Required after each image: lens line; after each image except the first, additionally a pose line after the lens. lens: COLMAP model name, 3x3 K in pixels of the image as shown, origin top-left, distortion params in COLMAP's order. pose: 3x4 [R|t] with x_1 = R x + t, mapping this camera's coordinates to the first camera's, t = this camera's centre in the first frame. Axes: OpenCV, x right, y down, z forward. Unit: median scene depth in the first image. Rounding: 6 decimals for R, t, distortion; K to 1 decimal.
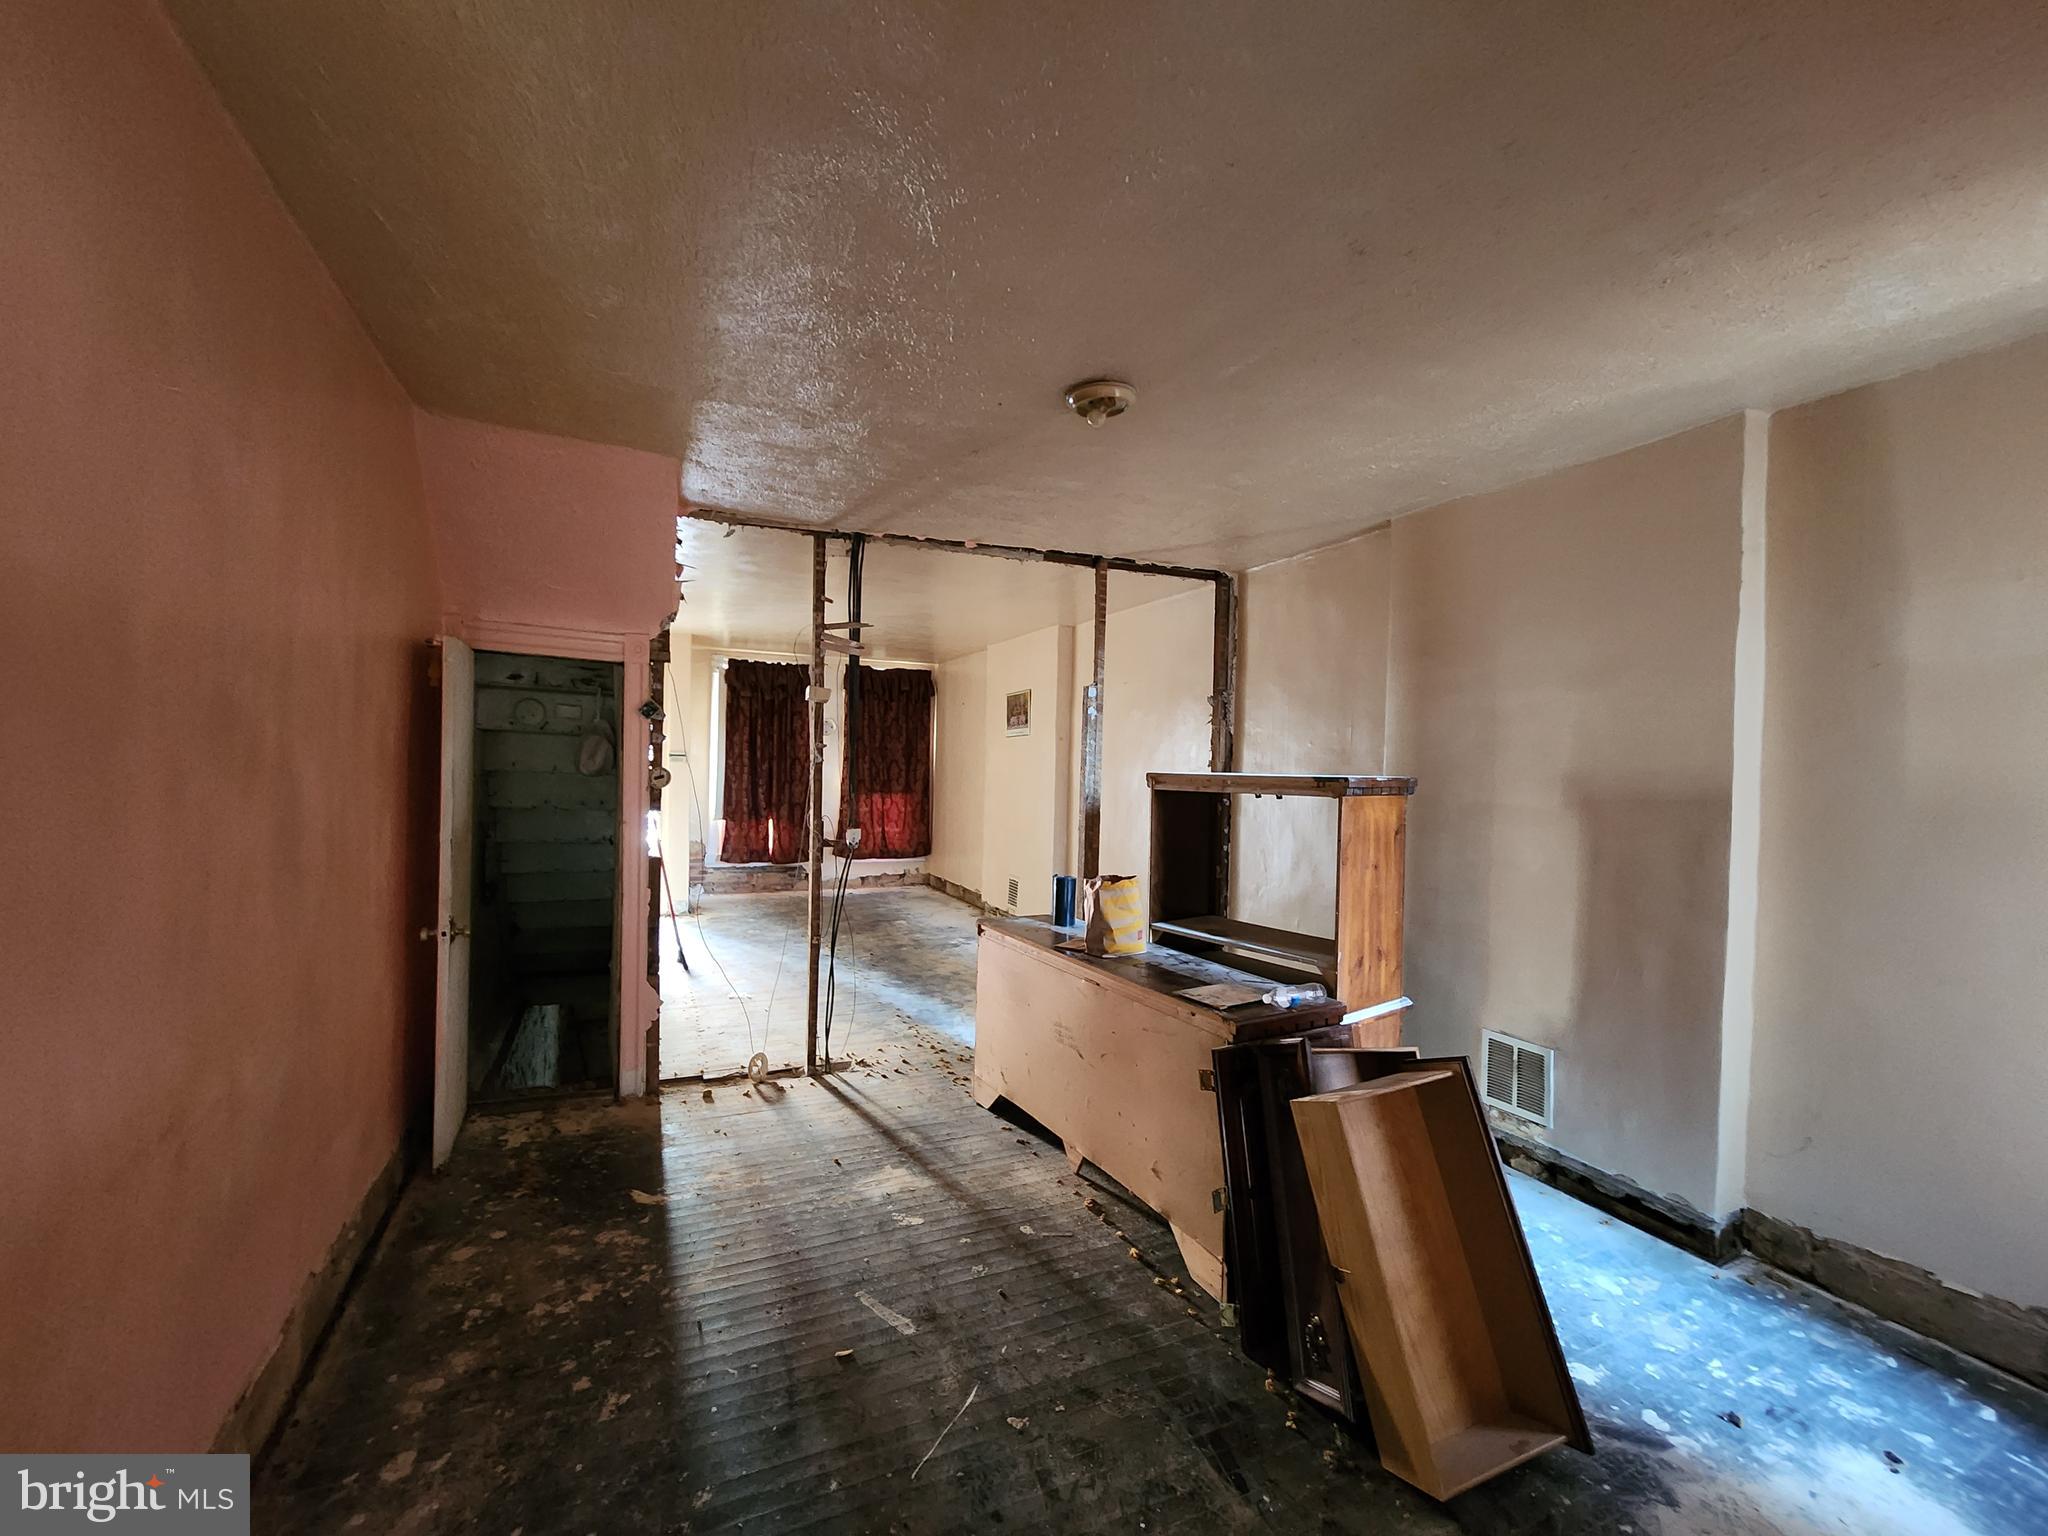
lens RADIAL K [[834.7, 0, 1028.1], [0, 834.7, 773.7], [0, 0, 1]] dist [0.000100, -0.000015]
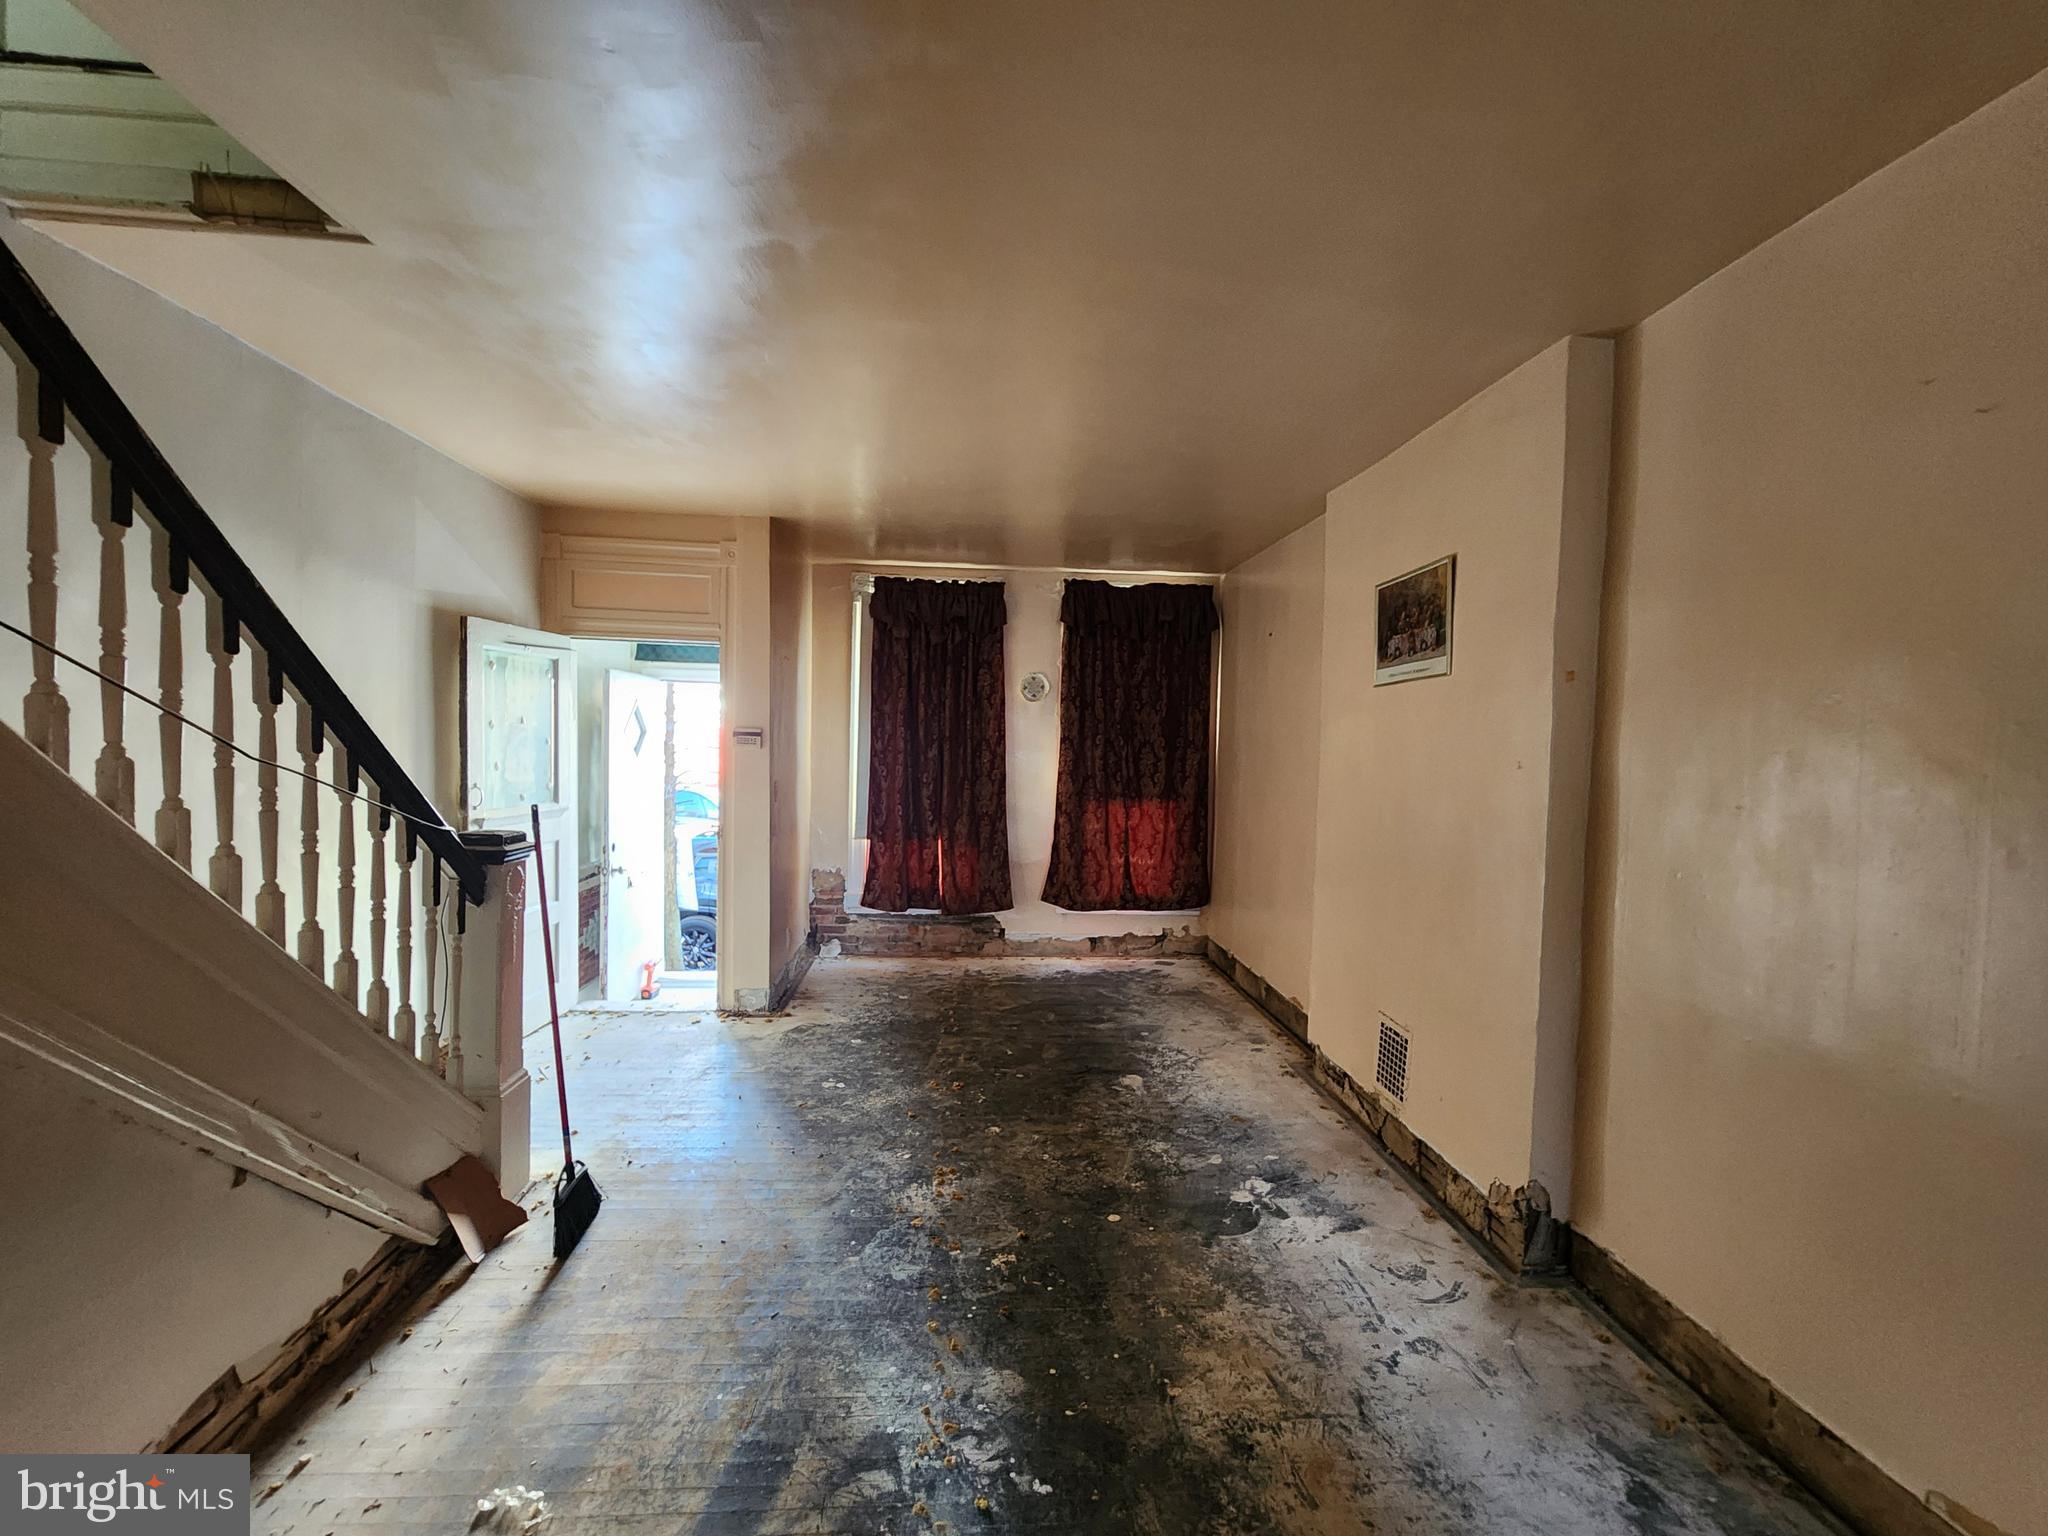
lens RADIAL K [[834.7, 0, 1037.6], [0, 834.7, 775.2], [0, 0, 1]] dist [0.000100, -0.000015]
pose [[0.940680, 0.011246, -0.339109, -0.036228], [-0.004237, 0.999762, 0.021403, -0.005808], [0.339269, -0.018696, 0.940503, 0.450145]]
